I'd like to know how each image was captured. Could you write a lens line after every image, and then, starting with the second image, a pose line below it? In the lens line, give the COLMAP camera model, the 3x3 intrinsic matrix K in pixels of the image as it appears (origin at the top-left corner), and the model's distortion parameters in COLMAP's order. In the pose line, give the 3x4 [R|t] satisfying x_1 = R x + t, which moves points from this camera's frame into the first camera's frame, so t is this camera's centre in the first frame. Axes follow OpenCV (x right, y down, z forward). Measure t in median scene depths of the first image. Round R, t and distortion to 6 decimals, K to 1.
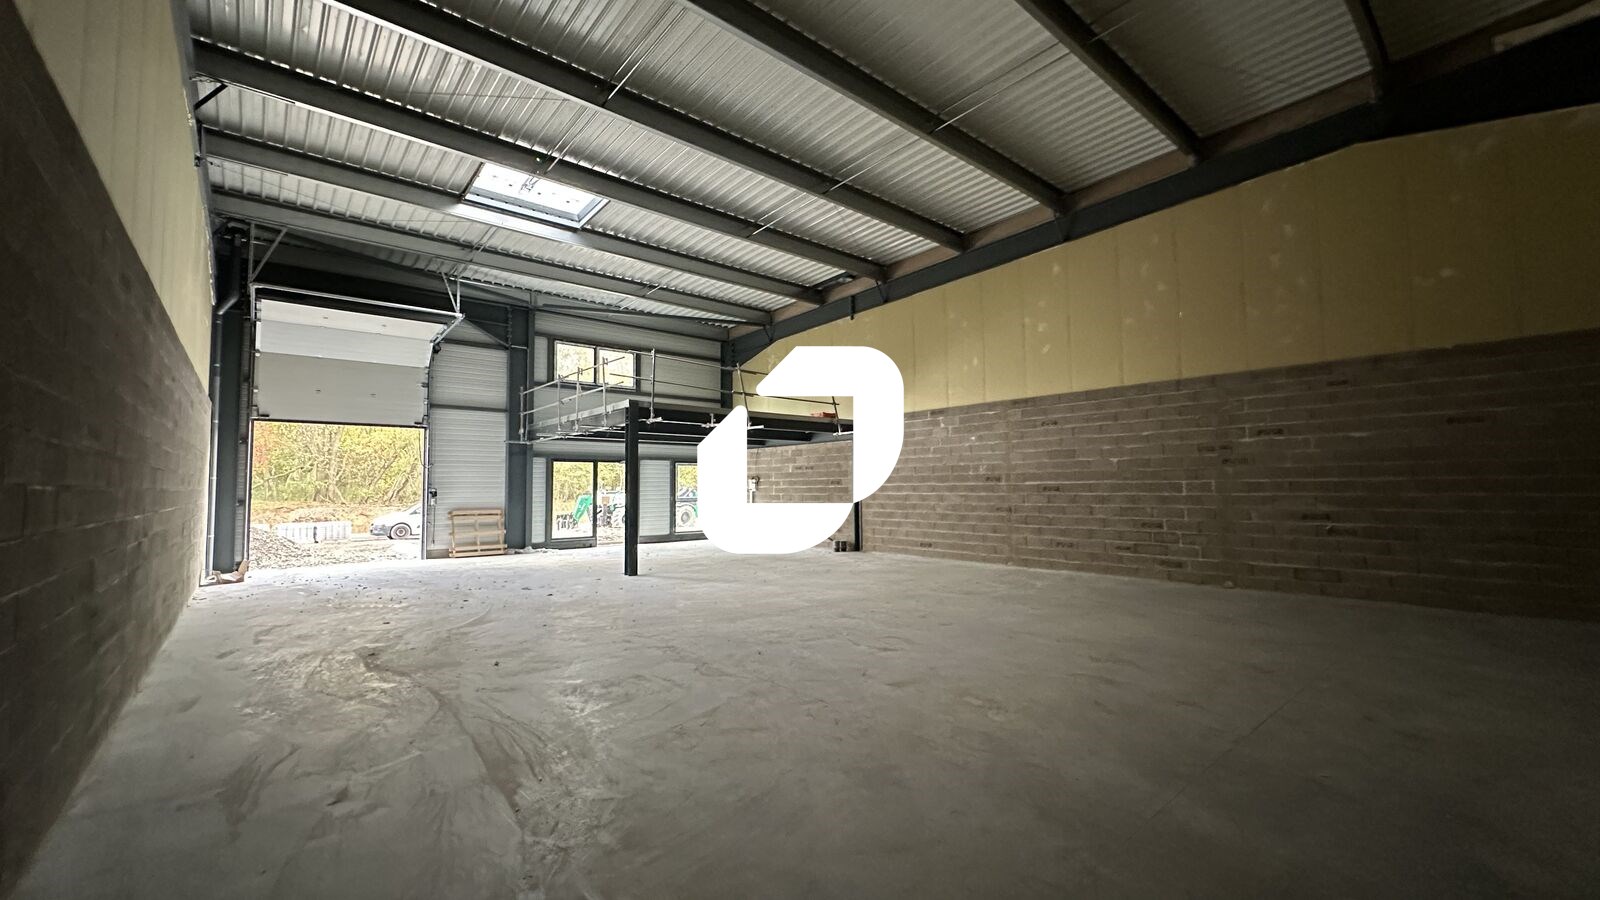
lens RADIAL K [[635.9, 0, 798.3], [0, 635.9, 451.5], [0, 0, 1]] dist [0.000704, 0.000262]
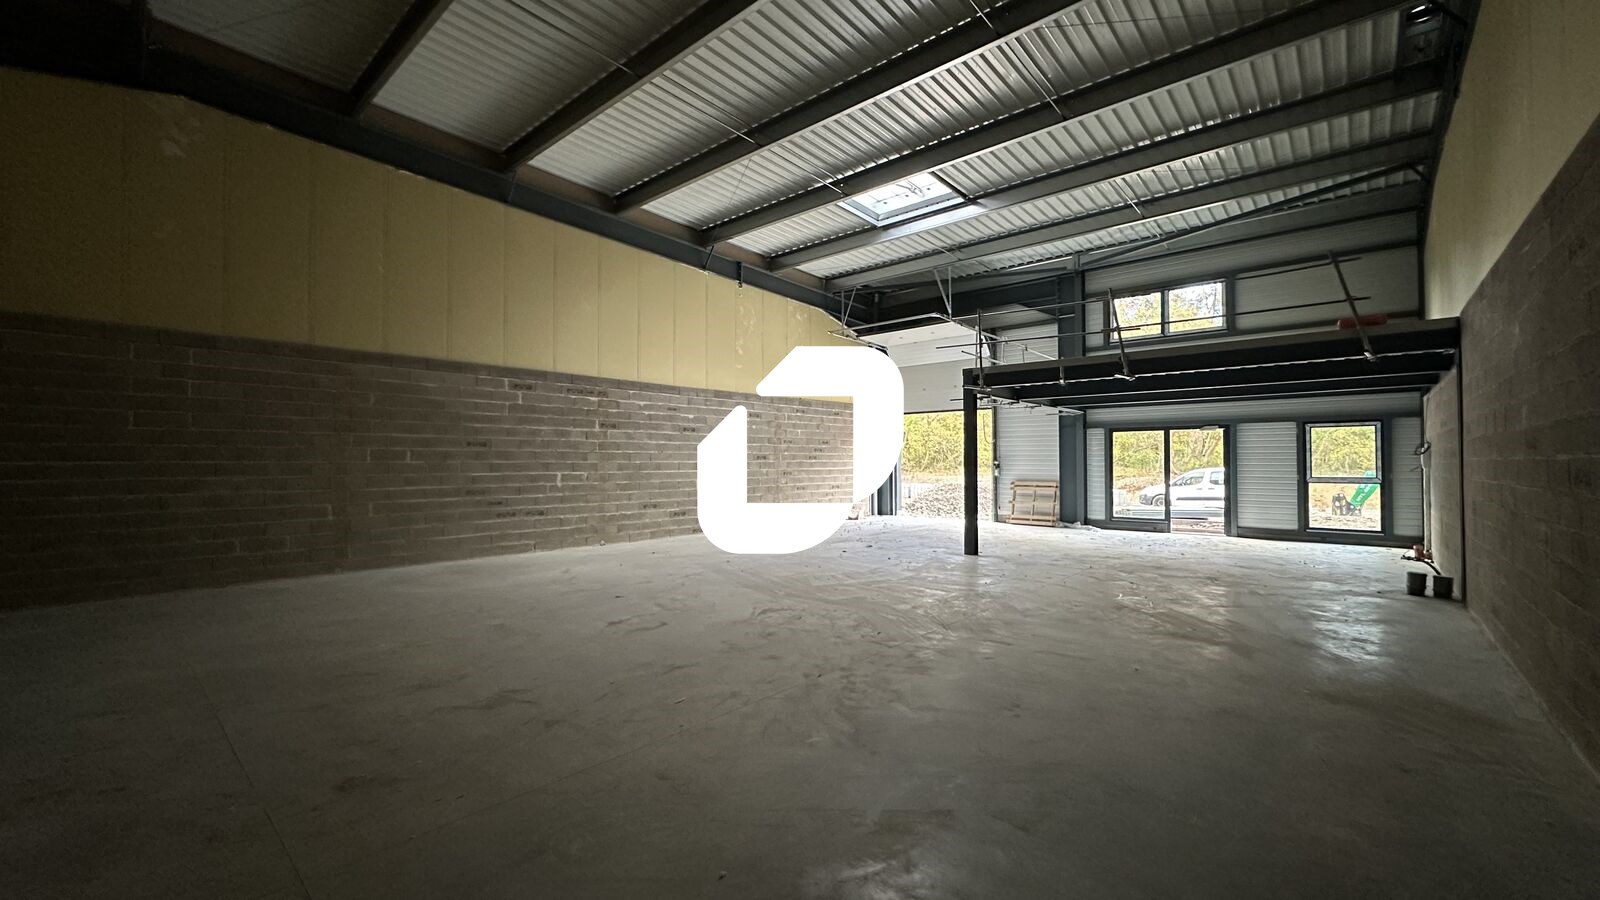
lens RADIAL K [[635.9, 0, 795.5], [0, 635.9, 457.2], [0, 0, 1]] dist [0.000704, 0.000262]
pose [[0.133282, -0.001959, -0.991076, 0.482706], [0.054249, 0.998513, 0.005322, 0.023898], [0.989592, -0.054474, 0.133190, 0.461789]]
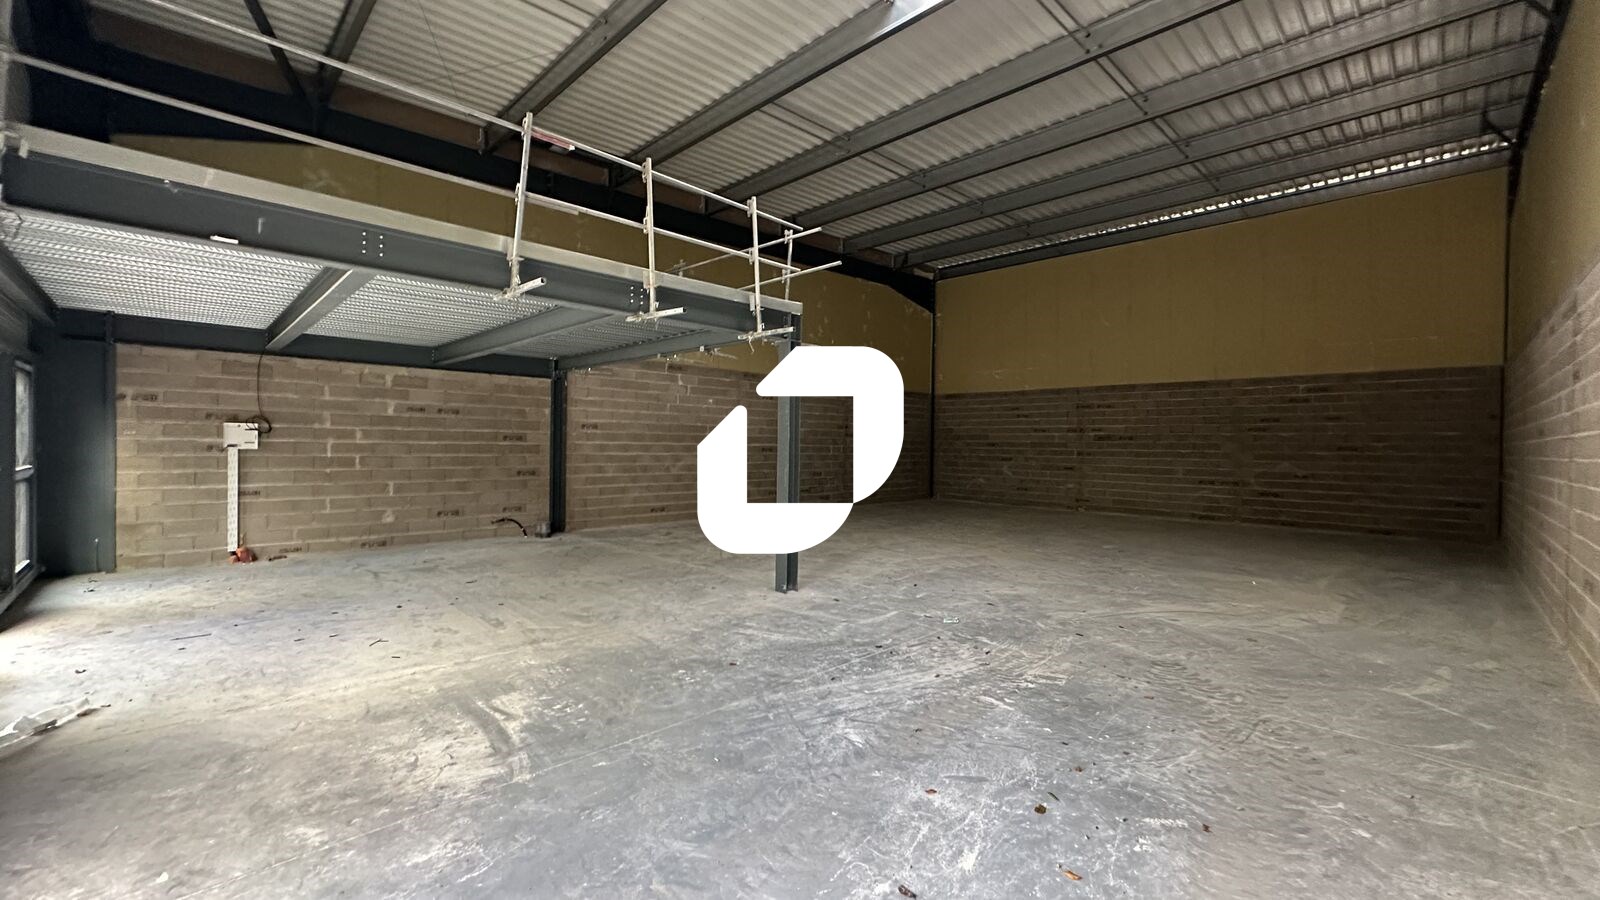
lens RADIAL K [[635.9, 0, 799.6], [0, 635.9, 452.3], [0, 0, 1]] dist [0.000704, 0.000262]
pose [[-0.071481, -0.004448, 0.997432, -0.650459], [-0.069108, 0.997609, -0.000504, 0.045269], [-0.995045, -0.068966, -0.071618, 0.774496]]
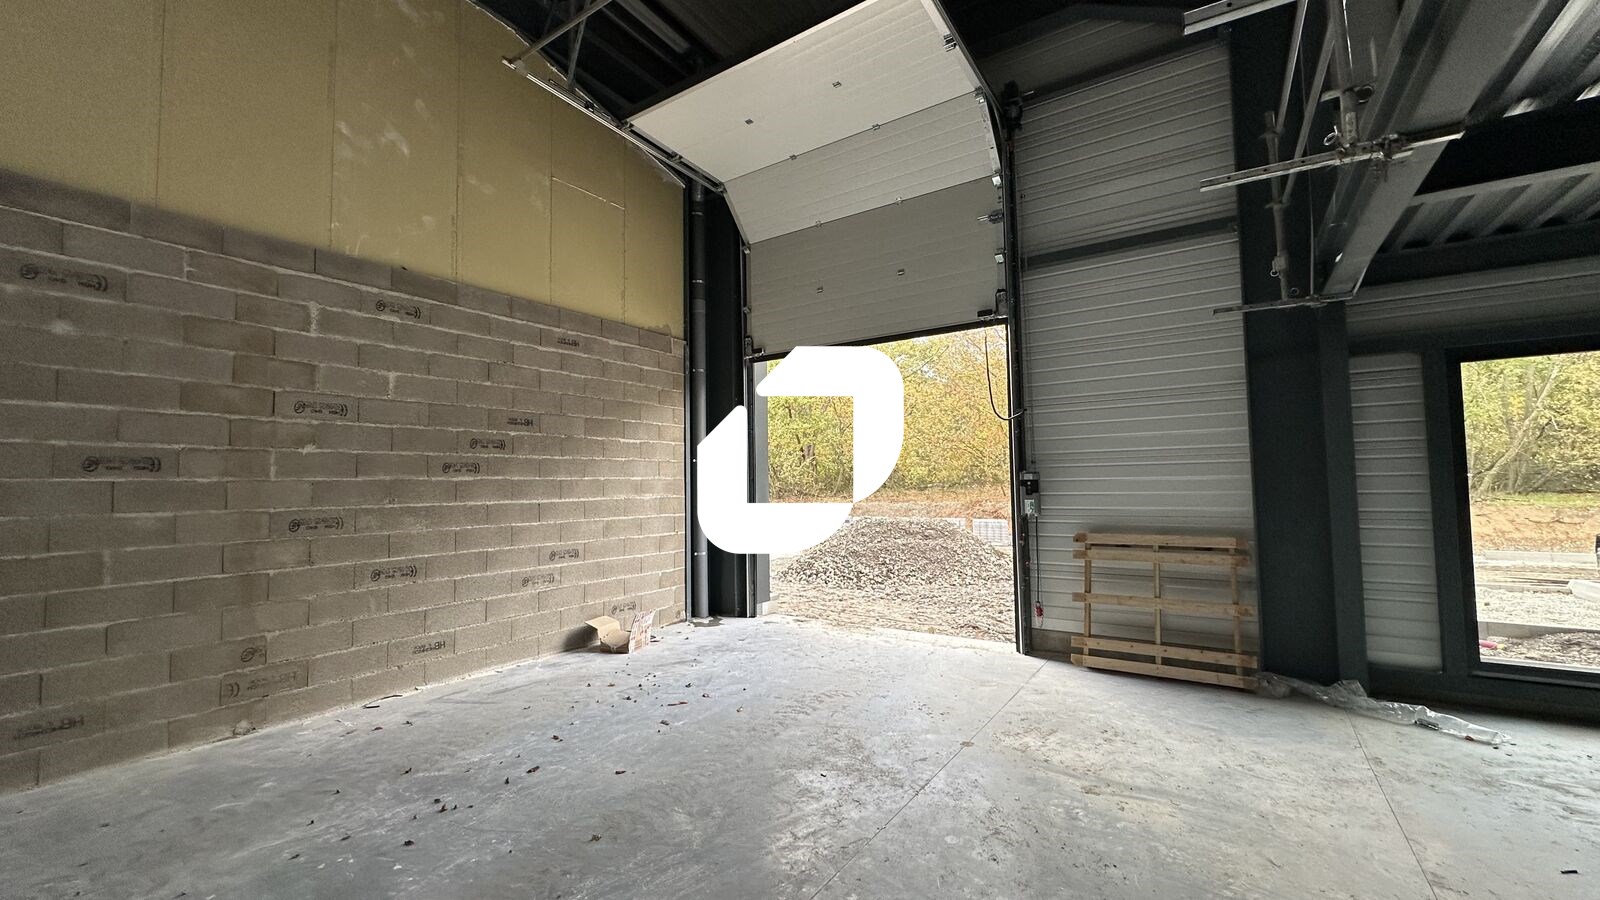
lens RADIAL K [[635.9, 0, 804.5], [0, 635.9, 449.4], [0, 0, 1]] dist [0.000704, 0.000262]
pose [[0.274747, -0.050915, -0.960168, -0.226906], [0.065537, 0.997266, -0.034129, 0.045954], [0.959280, -0.053550, 0.277333, 0.719863]]
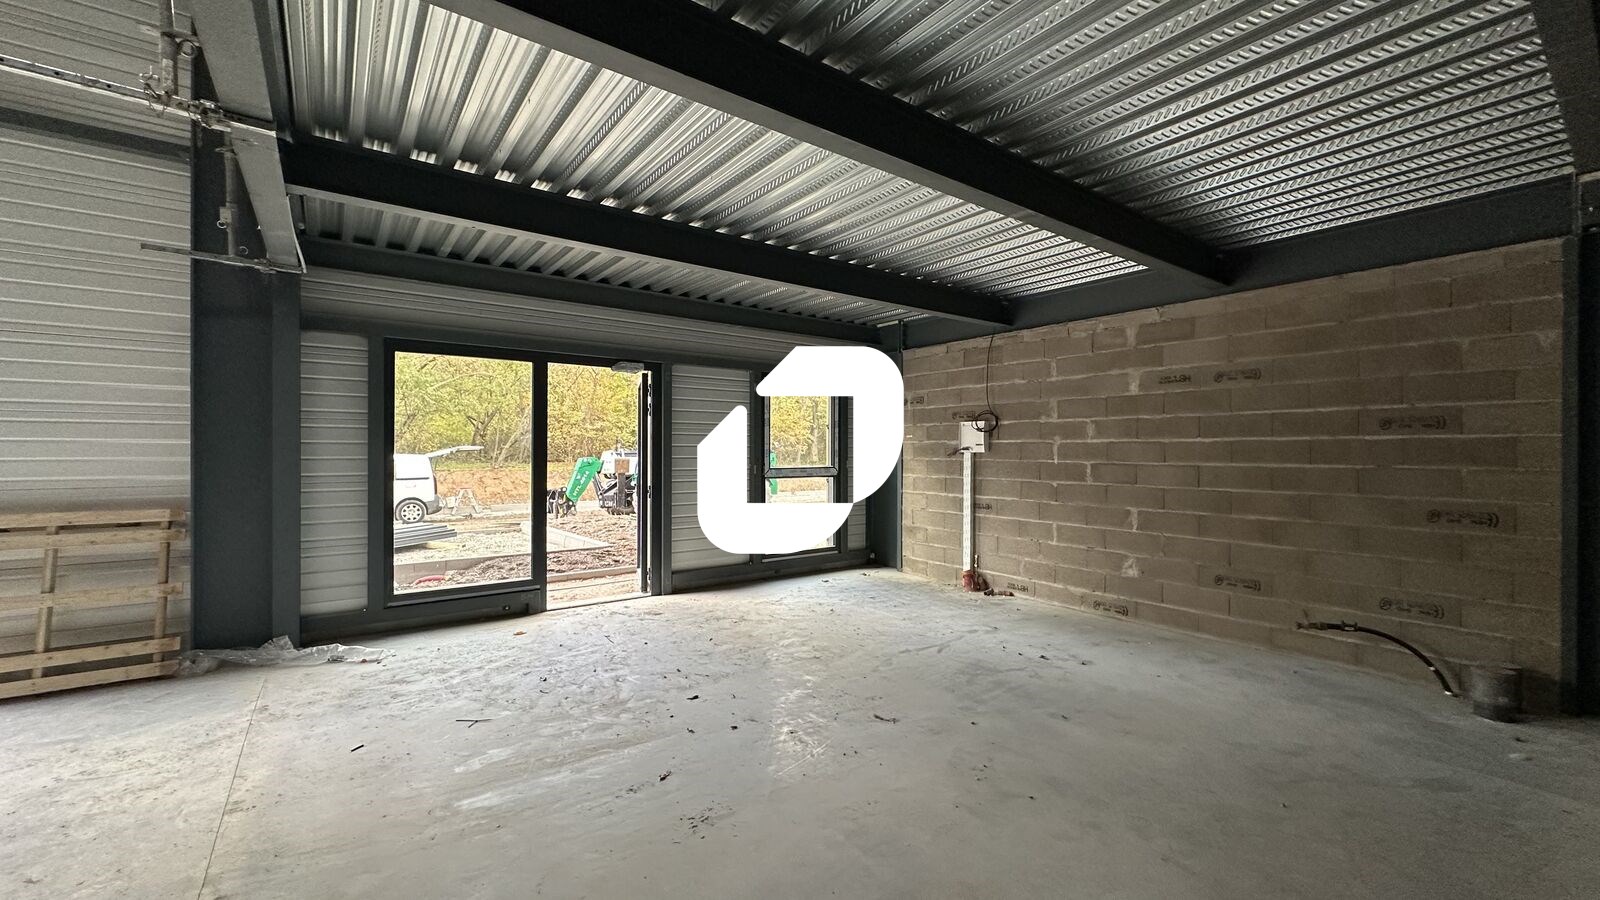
lens RADIAL K [[635.9, 0, 797.1], [0, 635.9, 452.5], [0, 0, 1]] dist [0.000704, 0.000262]
pose [[0.997418, 0.011446, -0.070904, -0.177525], [-0.007297, 0.998260, 0.058510, 0.049421], [0.071450, -0.057842, 0.995766, 0.751278]]
